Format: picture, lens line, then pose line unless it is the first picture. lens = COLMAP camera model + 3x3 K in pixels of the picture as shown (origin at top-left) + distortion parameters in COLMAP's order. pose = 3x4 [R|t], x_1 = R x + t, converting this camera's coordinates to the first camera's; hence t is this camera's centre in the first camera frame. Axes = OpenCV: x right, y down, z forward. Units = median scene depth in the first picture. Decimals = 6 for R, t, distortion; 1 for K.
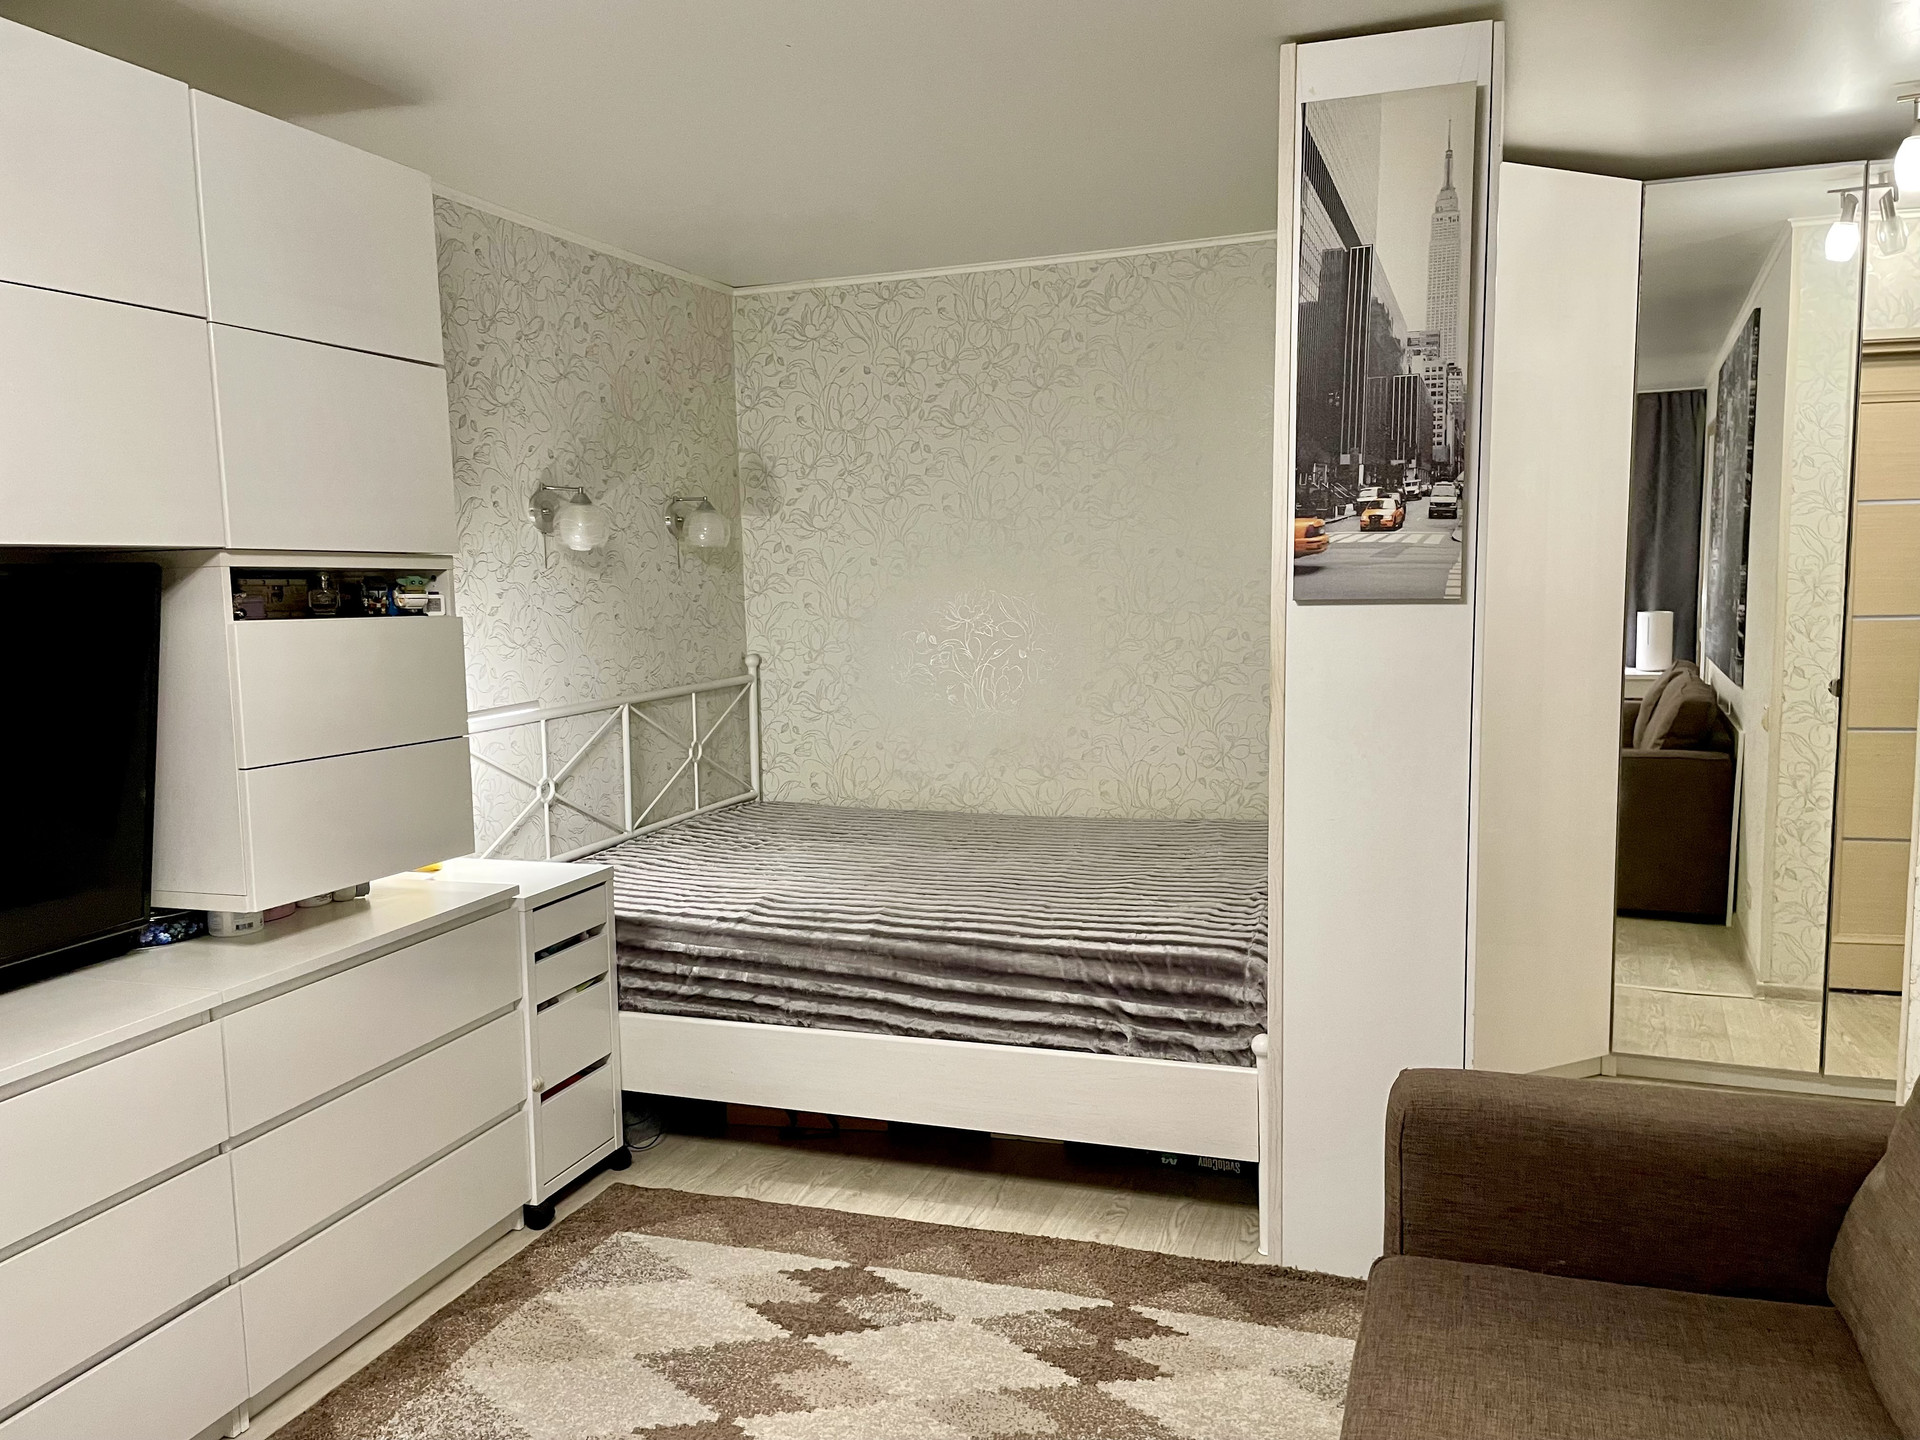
lens RADIAL K [[1448.8, 0, 977.1], [0, 1448.8, 727.5], [0, 0, 1]] dist [0.080330, -0.085406]
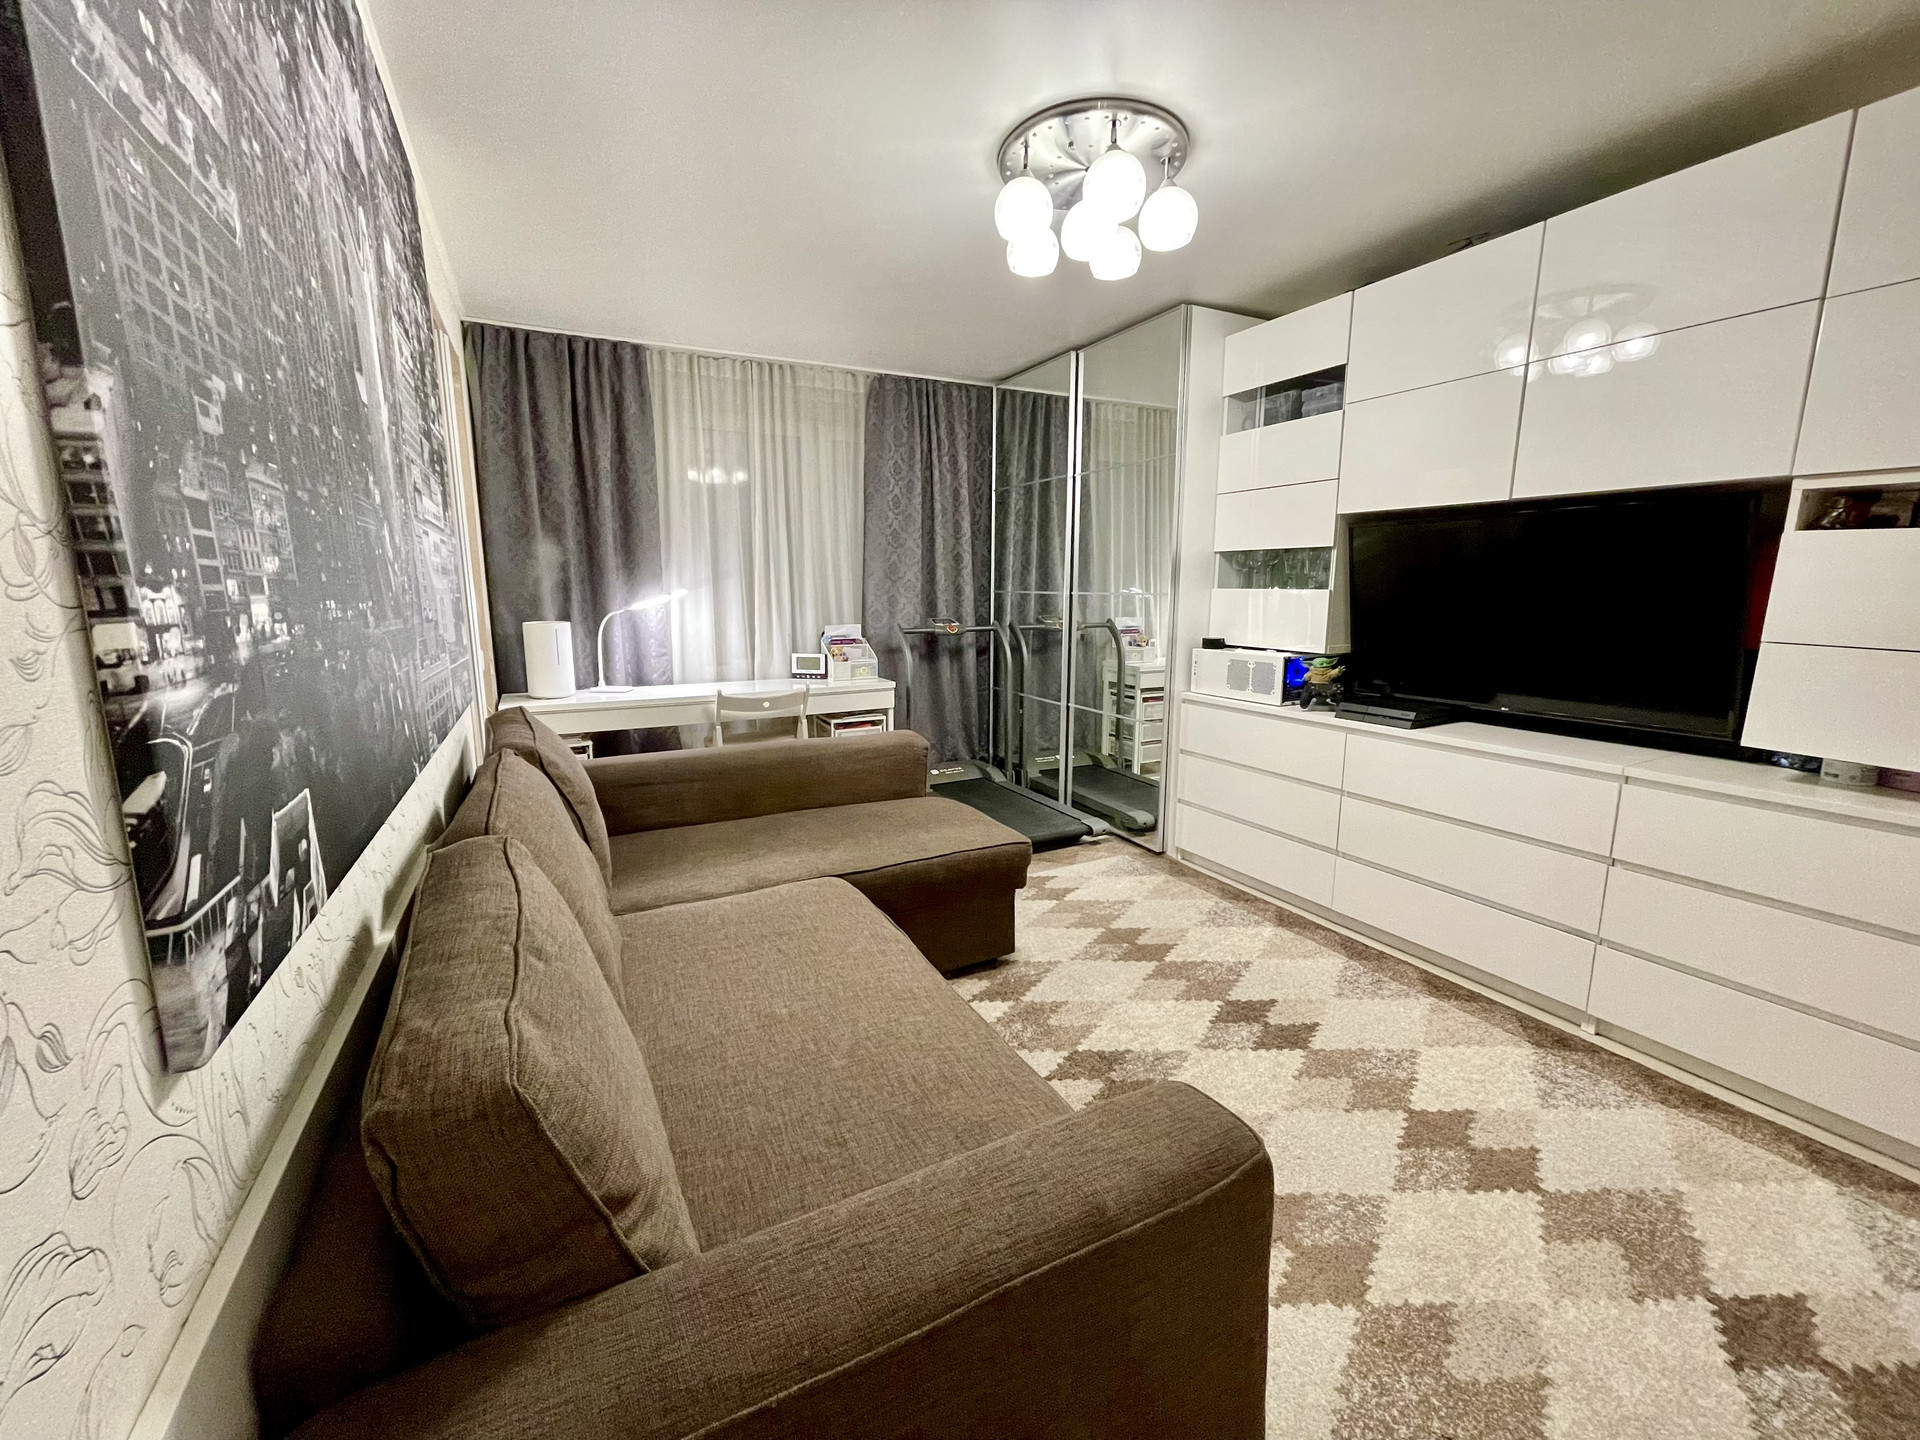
lens RADIAL K [[777.0, 0, 953.1], [0, 777.0, 719.3], [0, 0, 1]] dist [-0.003725, 0.000685]
pose [[-0.693647, 0.141653, -0.706250, 0.356363], [-0.070682, 0.962356, 0.262441, -0.024859], [0.716839, 0.231960, -0.657523, 0.620871]]
